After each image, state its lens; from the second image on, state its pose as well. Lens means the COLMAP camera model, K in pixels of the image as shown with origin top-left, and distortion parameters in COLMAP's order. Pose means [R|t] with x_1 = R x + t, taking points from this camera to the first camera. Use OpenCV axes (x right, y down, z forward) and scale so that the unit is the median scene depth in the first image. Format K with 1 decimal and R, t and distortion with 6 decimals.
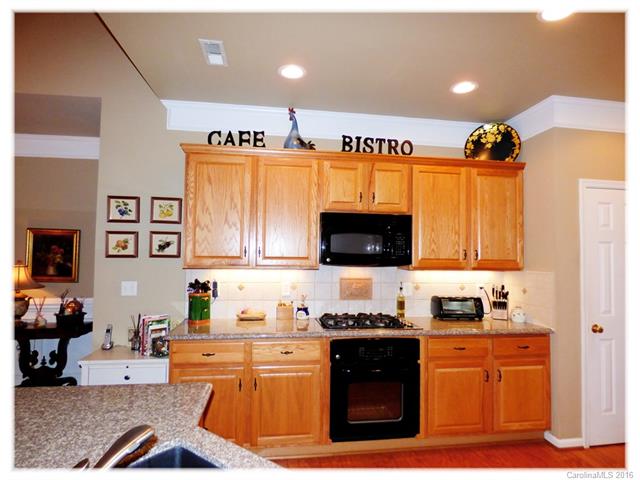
lens RADIAL K [[375.3, 0, 320.0], [0, 375.3, 240.0], [0, 0, 1]] dist [-0.010528, -0.004261]
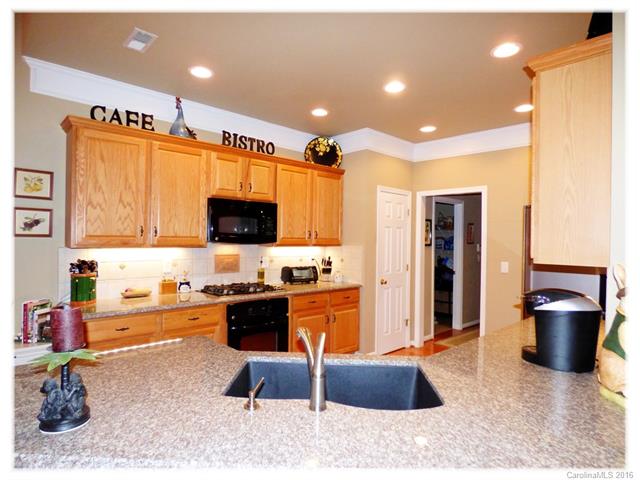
lens RADIAL K [[375.3, 0, 320.0], [0, 375.3, 240.0], [0, 0, 1]] dist [-0.010528, -0.004261]
pose [[0.818651, -0.005088, 0.574269, -0.361401], [-0.025429, 0.998659, 0.045099, -0.003439], [-0.573728, -0.051523, 0.817424, -0.128090]]
